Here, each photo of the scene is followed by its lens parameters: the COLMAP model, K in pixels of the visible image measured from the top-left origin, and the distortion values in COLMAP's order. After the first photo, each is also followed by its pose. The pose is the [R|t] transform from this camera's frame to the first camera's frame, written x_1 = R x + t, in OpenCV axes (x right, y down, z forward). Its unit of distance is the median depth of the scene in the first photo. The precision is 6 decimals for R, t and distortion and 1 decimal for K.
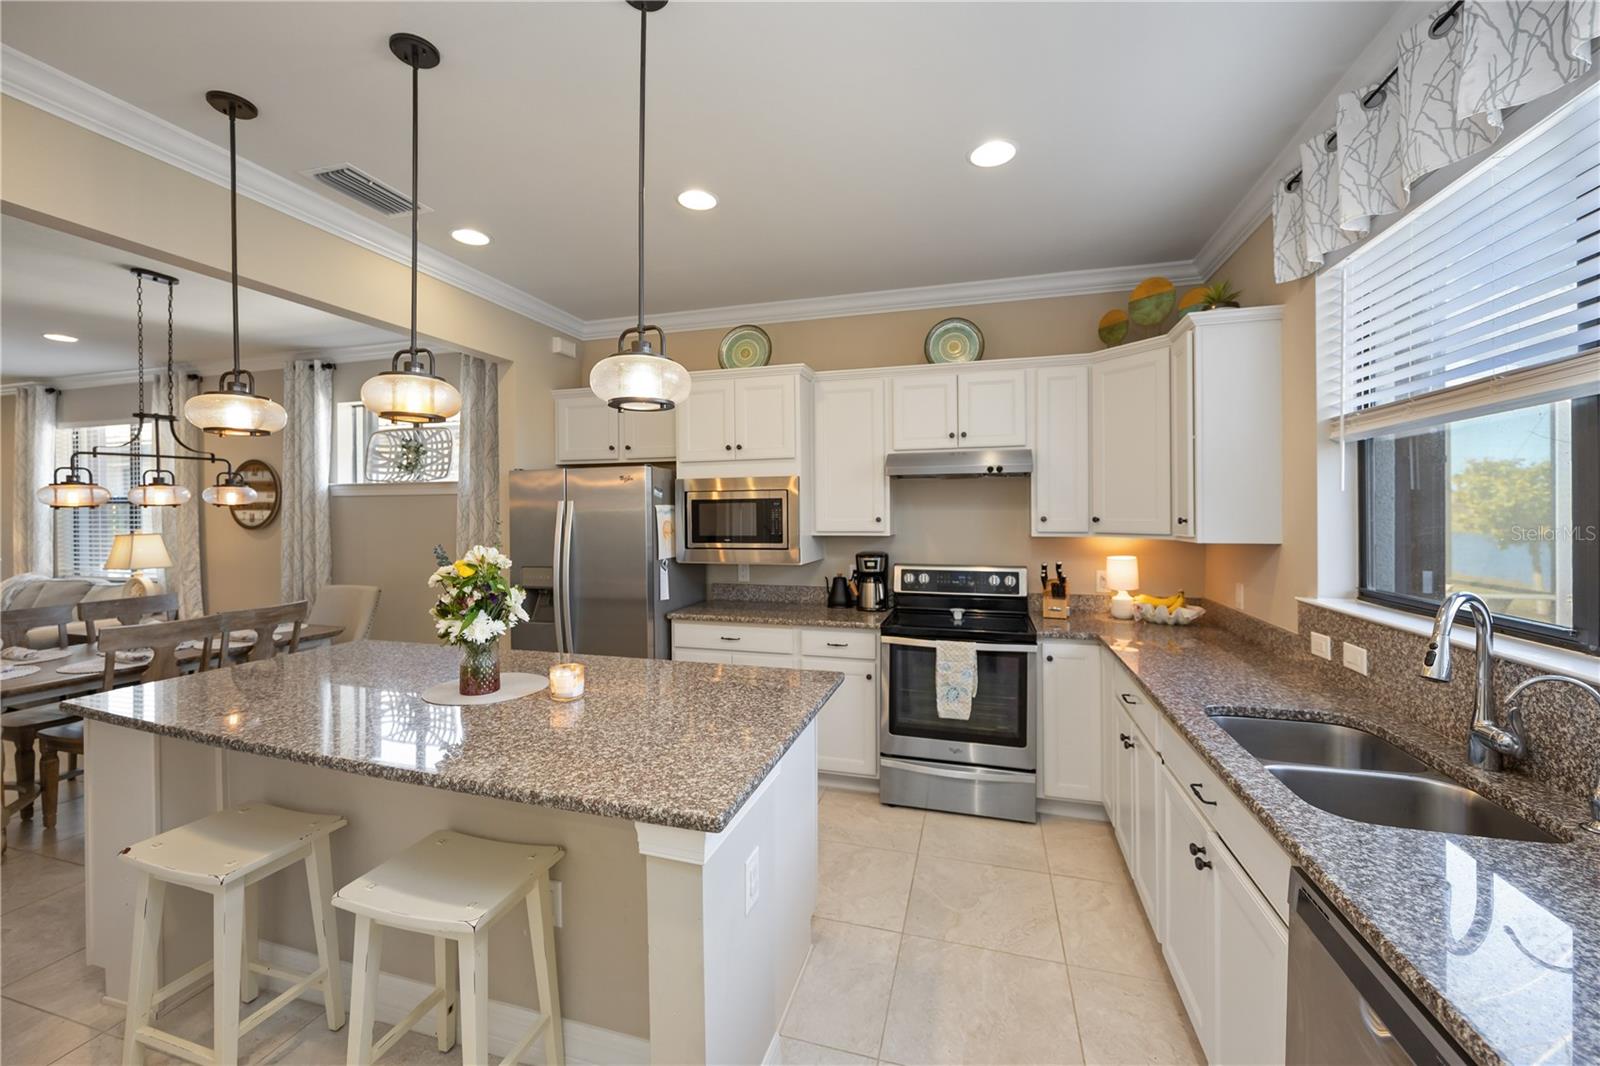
lens RADIAL K [[622.8, 0, 786.4], [0, 622.8, 529.2], [0, 0, 1]] dist [-0.000016, 0.000321]
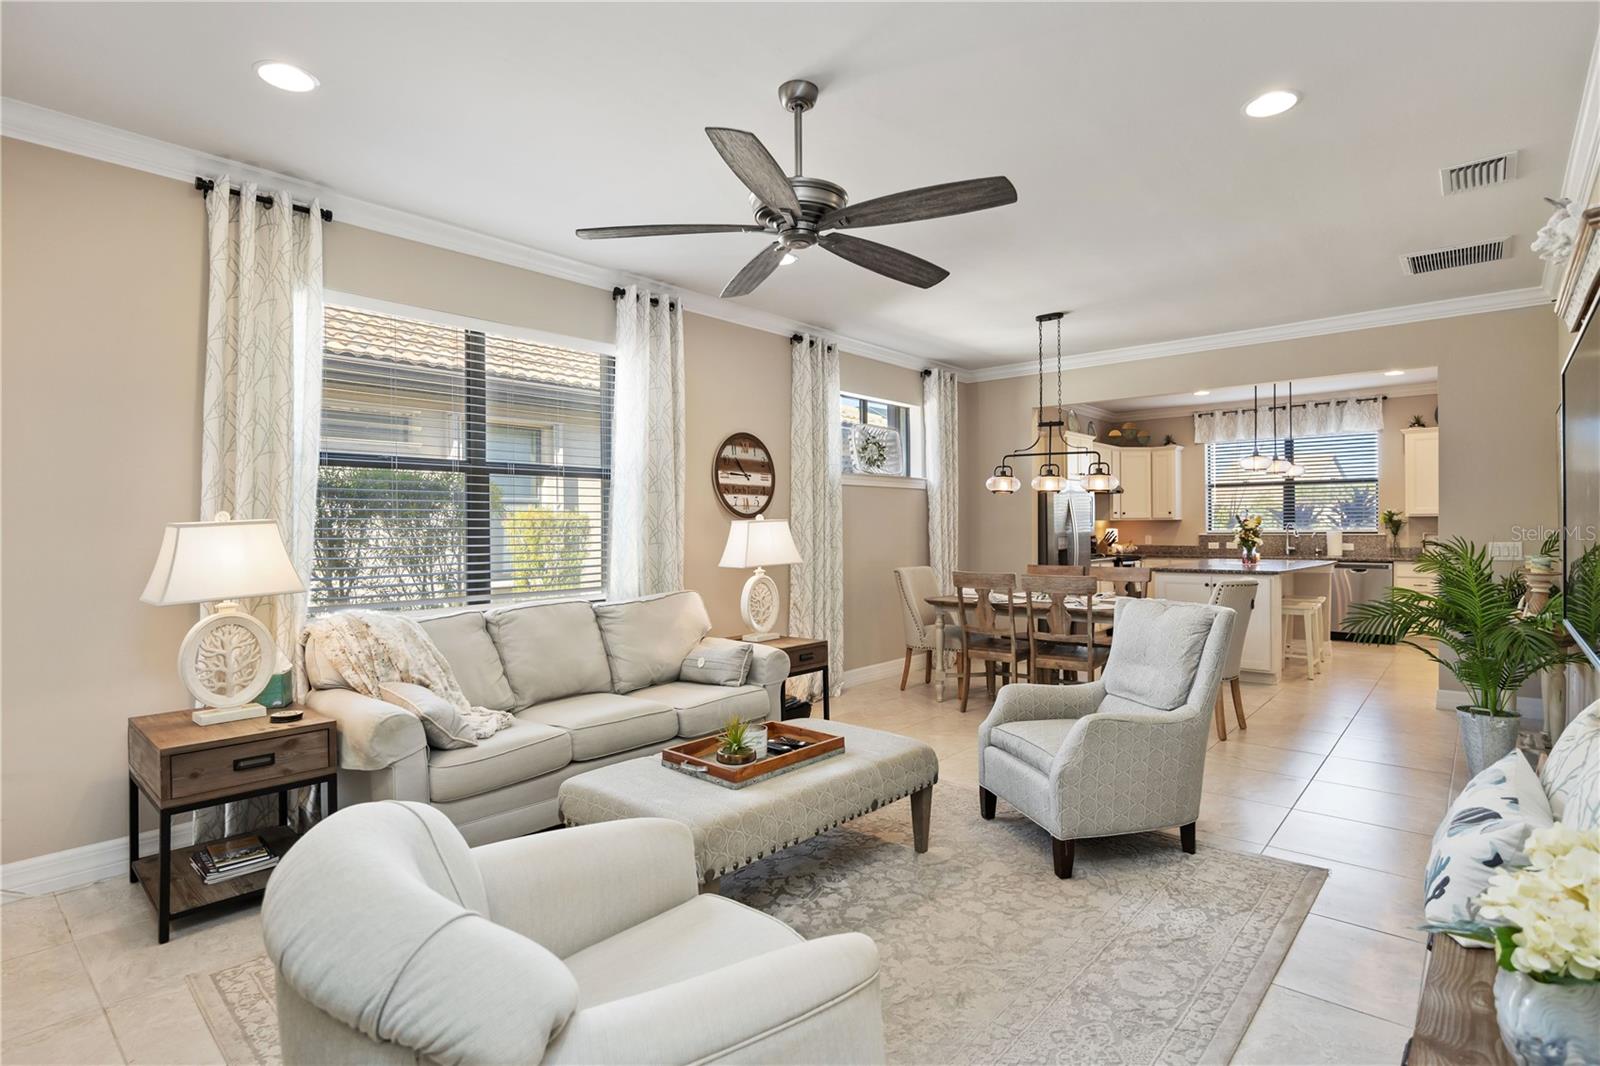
lens RADIAL K [[791.8, 0, 810.6], [0, 791.8, 529.9], [0, 0, 1]] dist [0.000671, 0.000267]
pose [[0.410249, -0.006412, 0.911951, -2.676288], [0.020860, 0.999780, -0.002355, 0.030311], [-0.911735, 0.019989, 0.410292, 0.758045]]
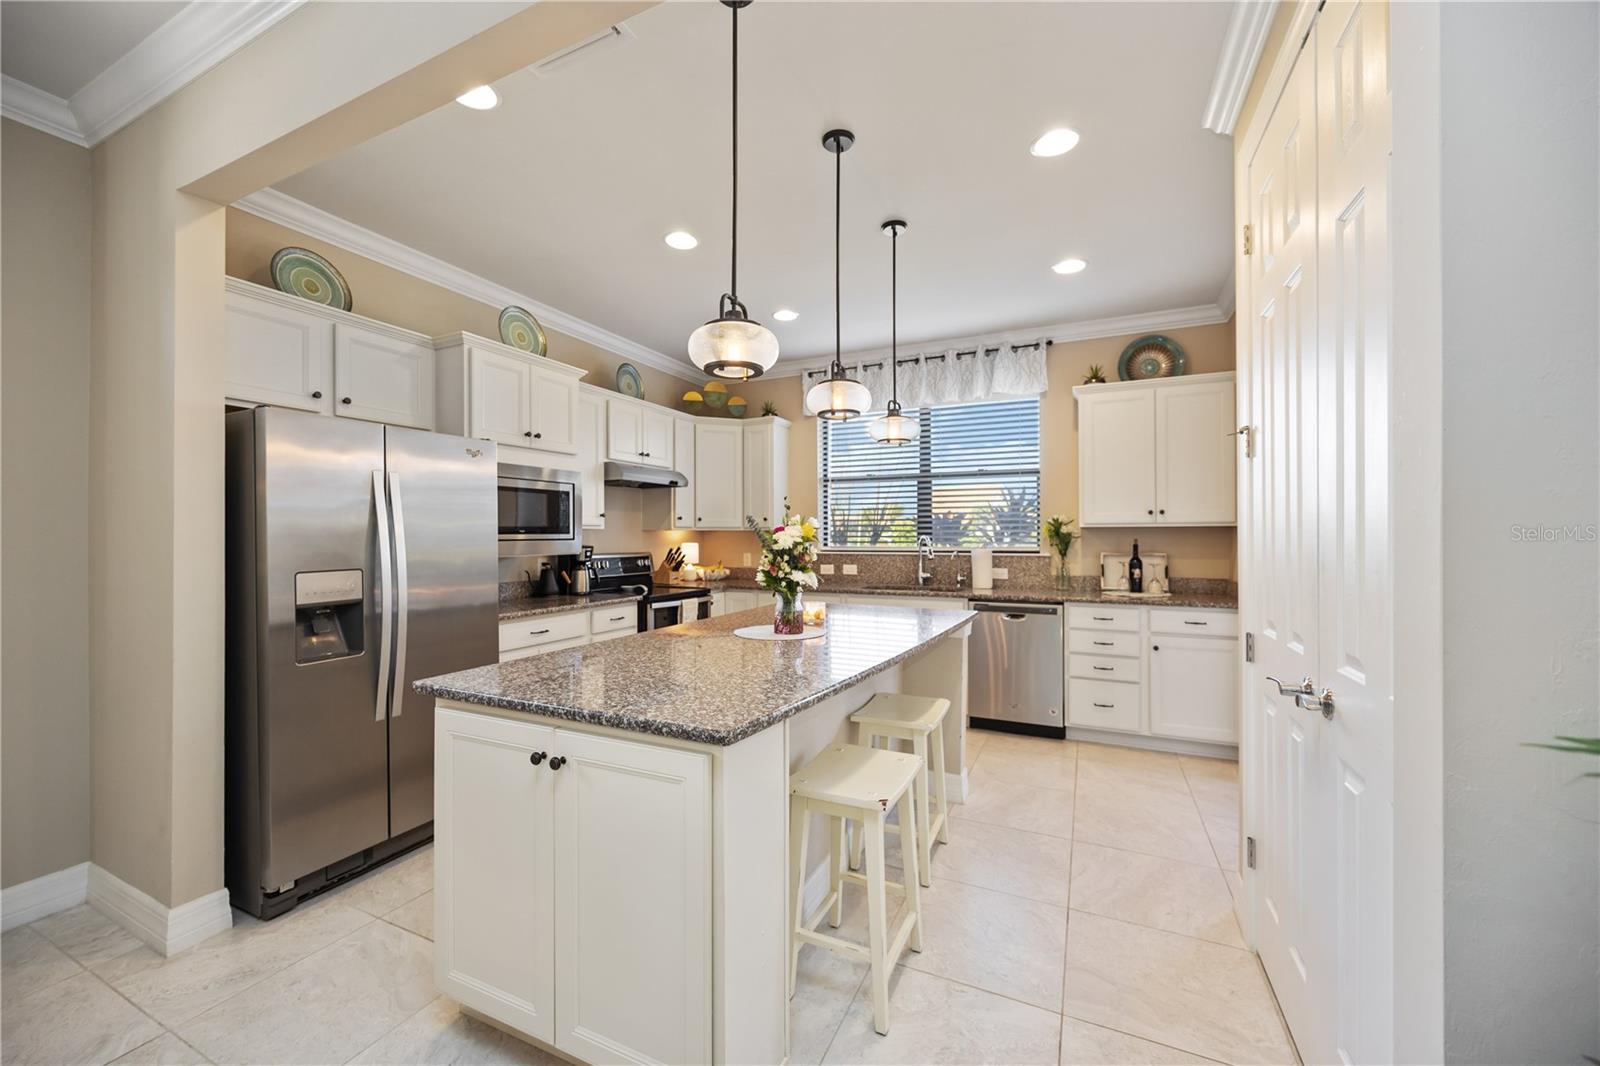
lens RADIAL K [[622.8, 0, 821.3], [0, 622.8, 531.6], [0, 0, 1]] dist [-0.000016, 0.000321]
pose [[0.123184, 0.008045, 0.992351, -0.983489], [0.015196, 0.999835, -0.009992, 0.034767], [-0.992268, 0.016310, 0.123041, 0.438018]]
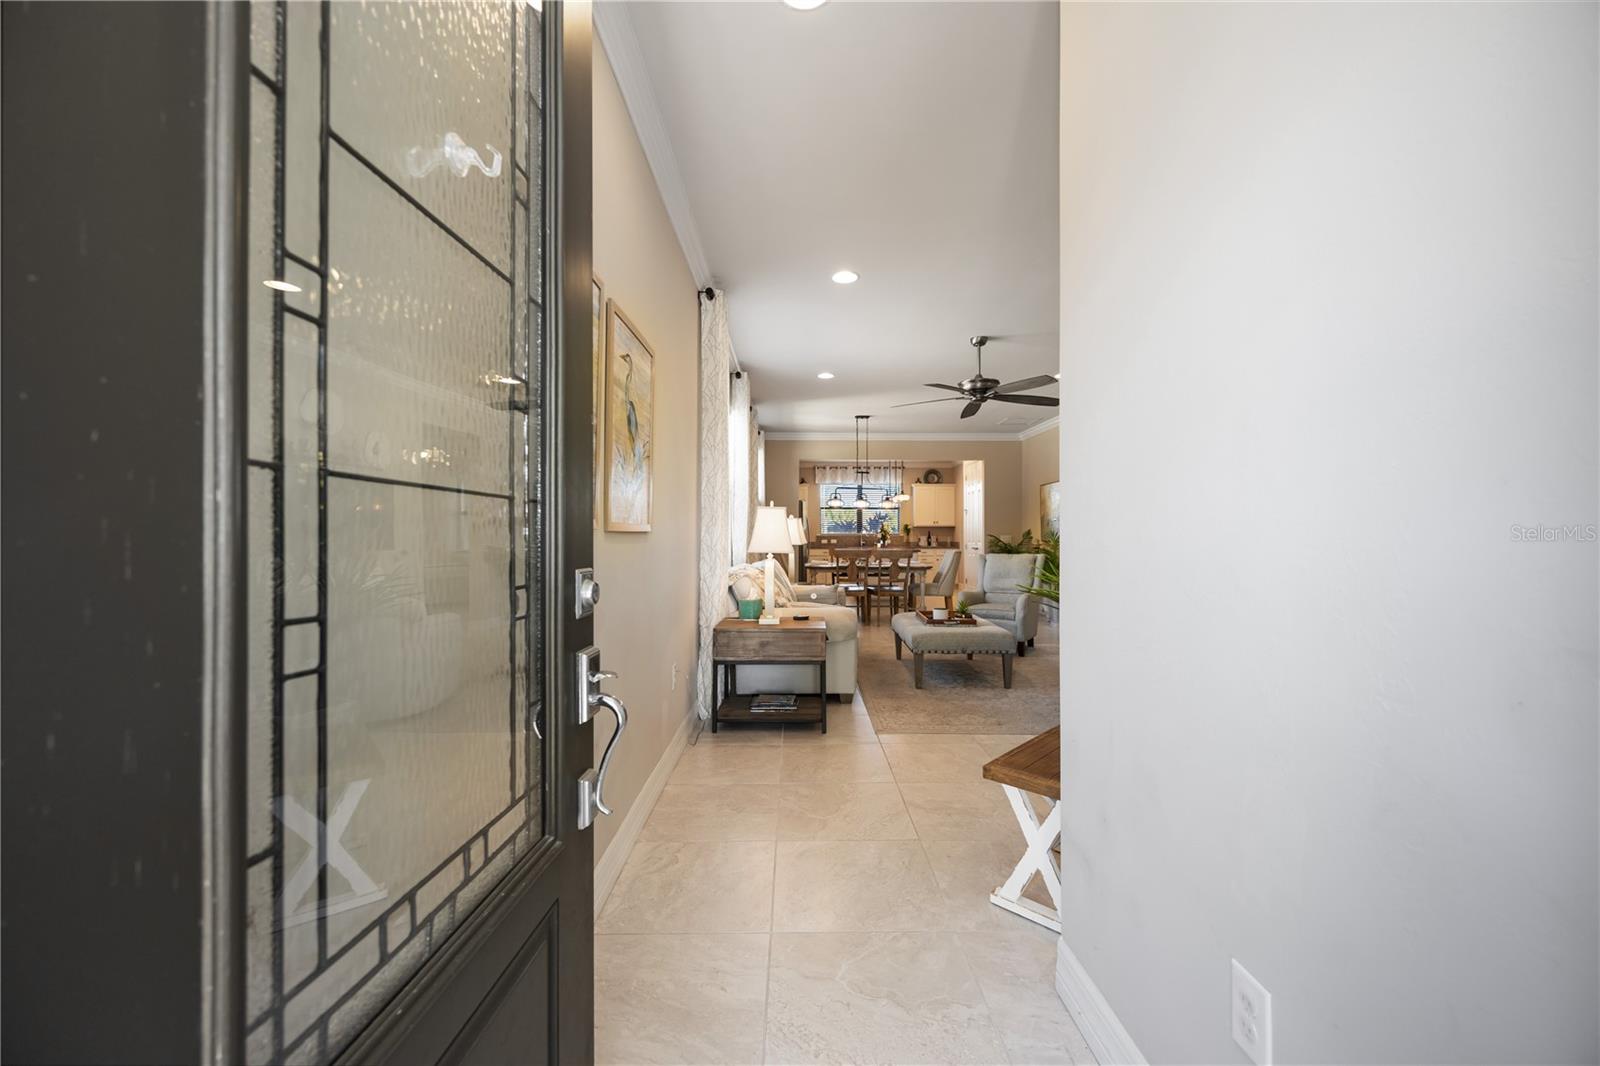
lens RADIAL K [[622.8, 0, 798.6], [0, 622.8, 527.9], [0, 0, 1]] dist [-0.000016, 0.000321]
pose [[-0.298514, 0.008209, 0.954370, -3.235244], [0.010292, 0.999933, -0.005381, 0.043840], [-0.954350, 0.008216, -0.298578, 1.939282]]
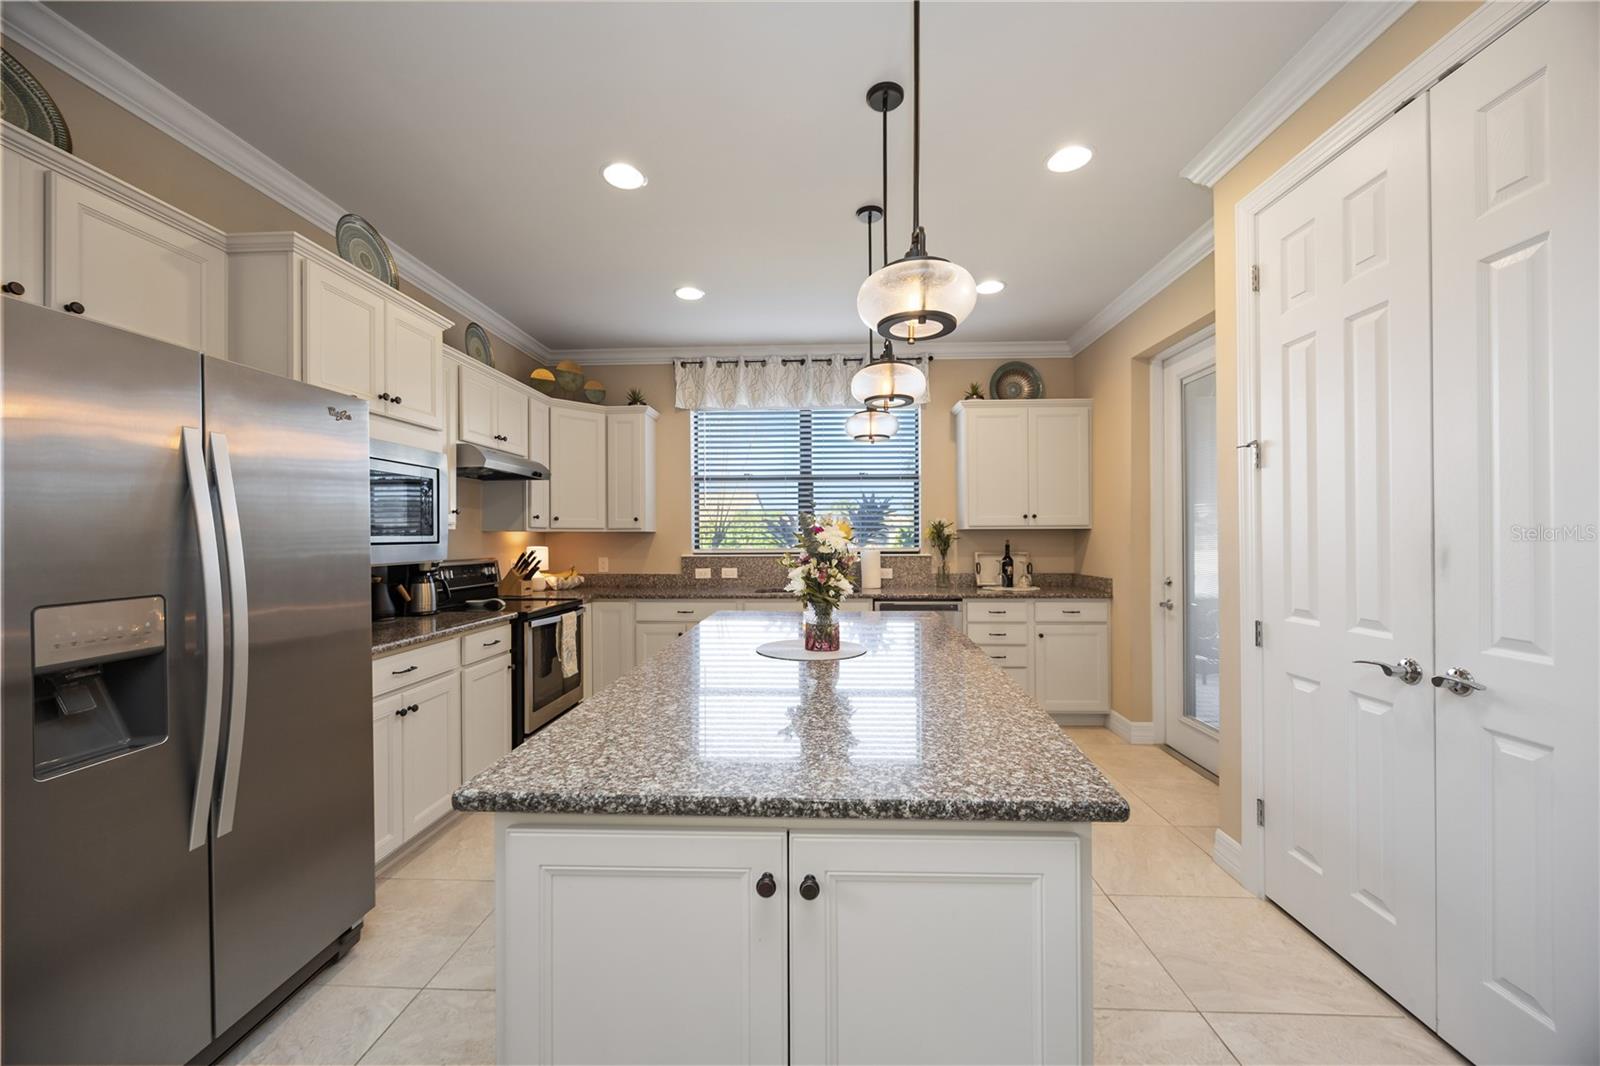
lens RADIAL K [[588.0, 0, 816.1], [0, 588.0, 530.8], [0, 0, 1]] dist [-0.004067, 0.000489]
pose [[-0.273600, 0.013565, 0.961748, -0.841957], [0.017400, 0.999807, -0.009152, 0.031139], [-0.961686, 0.014231, -0.273783, 0.721947]]
